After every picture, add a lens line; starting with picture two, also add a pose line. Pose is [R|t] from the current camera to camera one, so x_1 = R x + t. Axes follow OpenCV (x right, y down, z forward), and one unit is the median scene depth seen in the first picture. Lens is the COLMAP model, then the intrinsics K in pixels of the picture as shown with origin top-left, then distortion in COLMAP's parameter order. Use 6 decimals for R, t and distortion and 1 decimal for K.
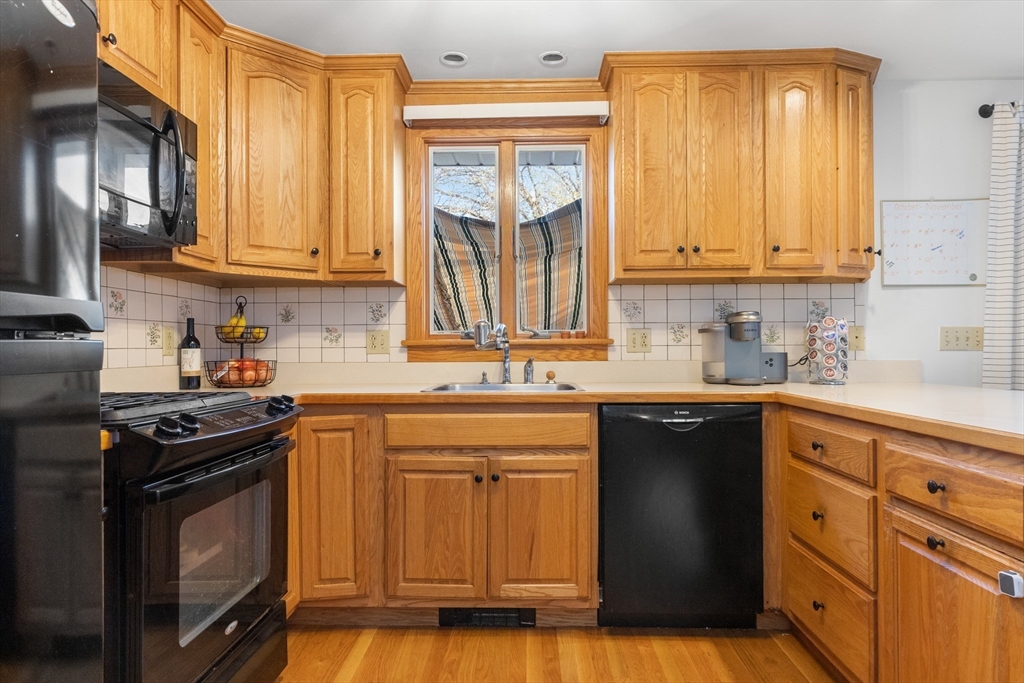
lens RADIAL K [[624.8, 0, 515.2], [0, 624.8, 344.2], [0, 0, 1]] dist [0.006017, 0.000691]
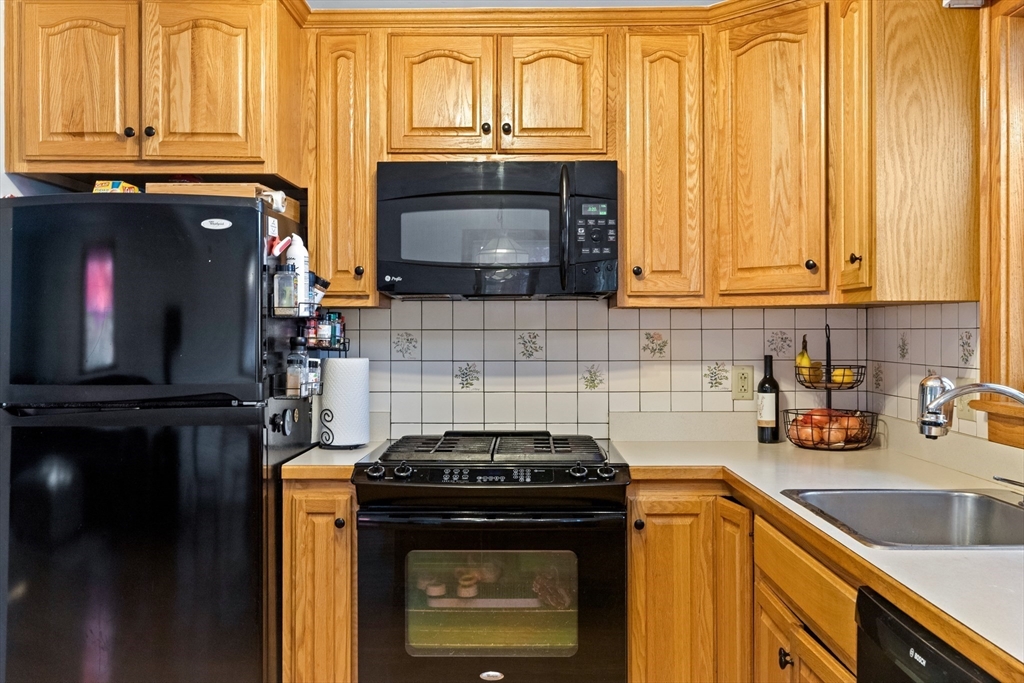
lens RADIAL K [[1017.9, 0, 522.6], [0, 1017.9, 321.0], [0, 0, 1]] dist [0.051443, 0.000000]
pose [[0.028654, -0.002233, -0.999587, 0.792615], [0.008591, 0.999961, -0.001987, -0.085714], [0.999552, -0.008531, 0.028672, 0.640652]]
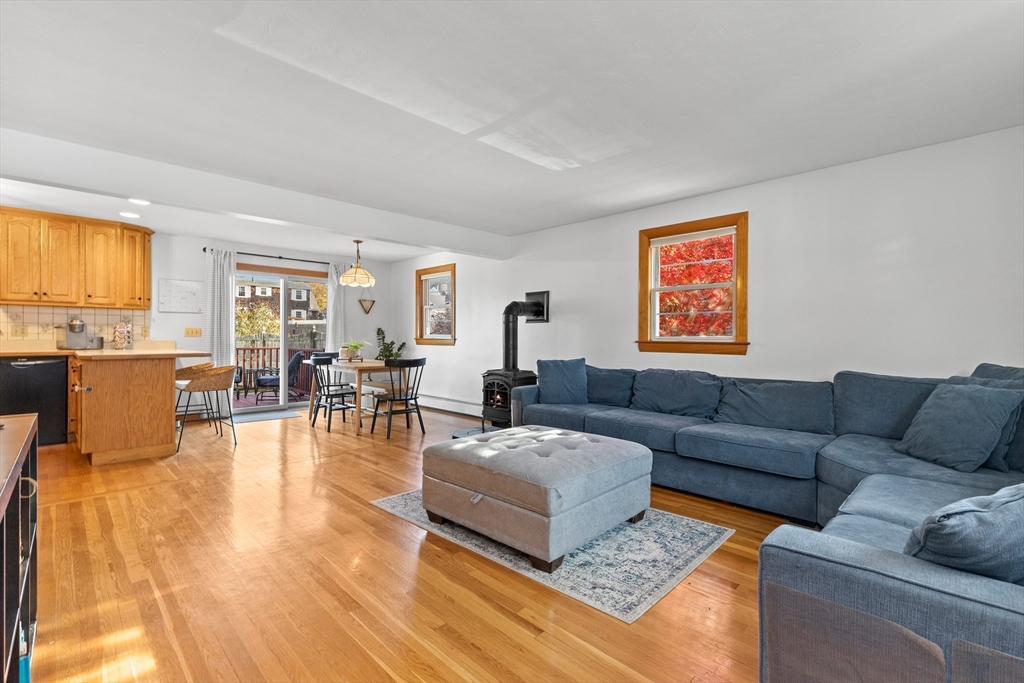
lens RADIAL K [[463.4, 0, 516.0], [0, 463.4, 337.6], [0, 0, 1]] dist [0.002804, 0.001657]
pose [[0.690001, 0.007449, 0.723770, 0.241667], [-0.014500, 0.999889, 0.003533, -0.015027], [-0.723663, -0.012932, 0.690033, -1.537321]]
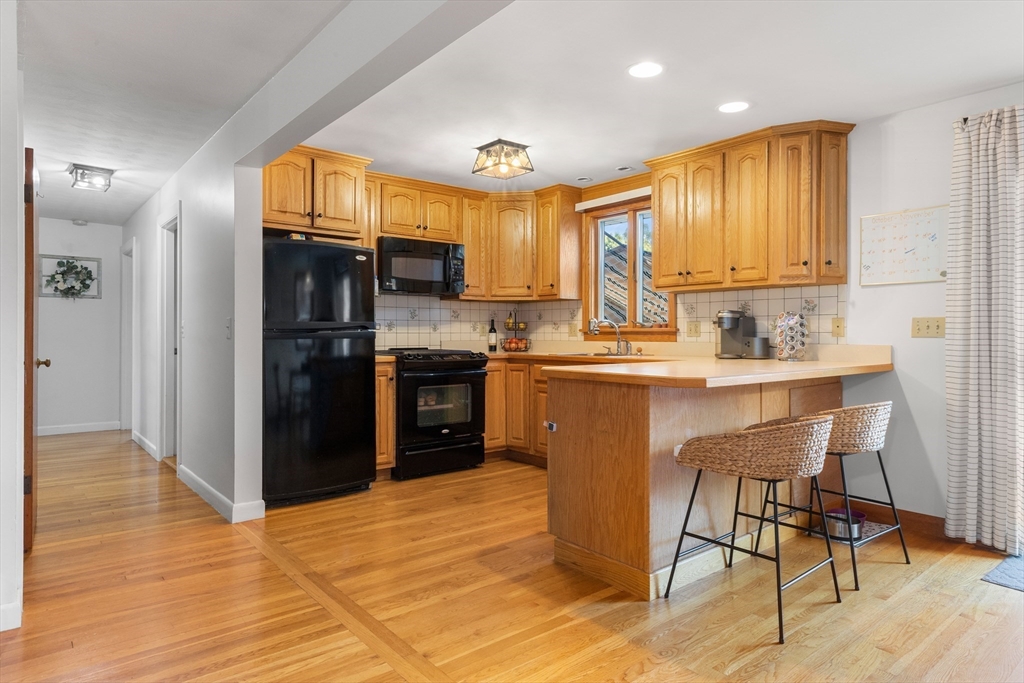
lens RADIAL K [[604.8, 0, 518.9], [0, 604.8, 334.3], [0, 0, 1]] dist [0.006538, 0.002318]
pose [[0.659555, 0.005634, -0.751635, 1.158564], [0.001312, 0.999962, 0.008647, -0.007292], [0.751655, -0.006689, 0.659522, -0.350493]]
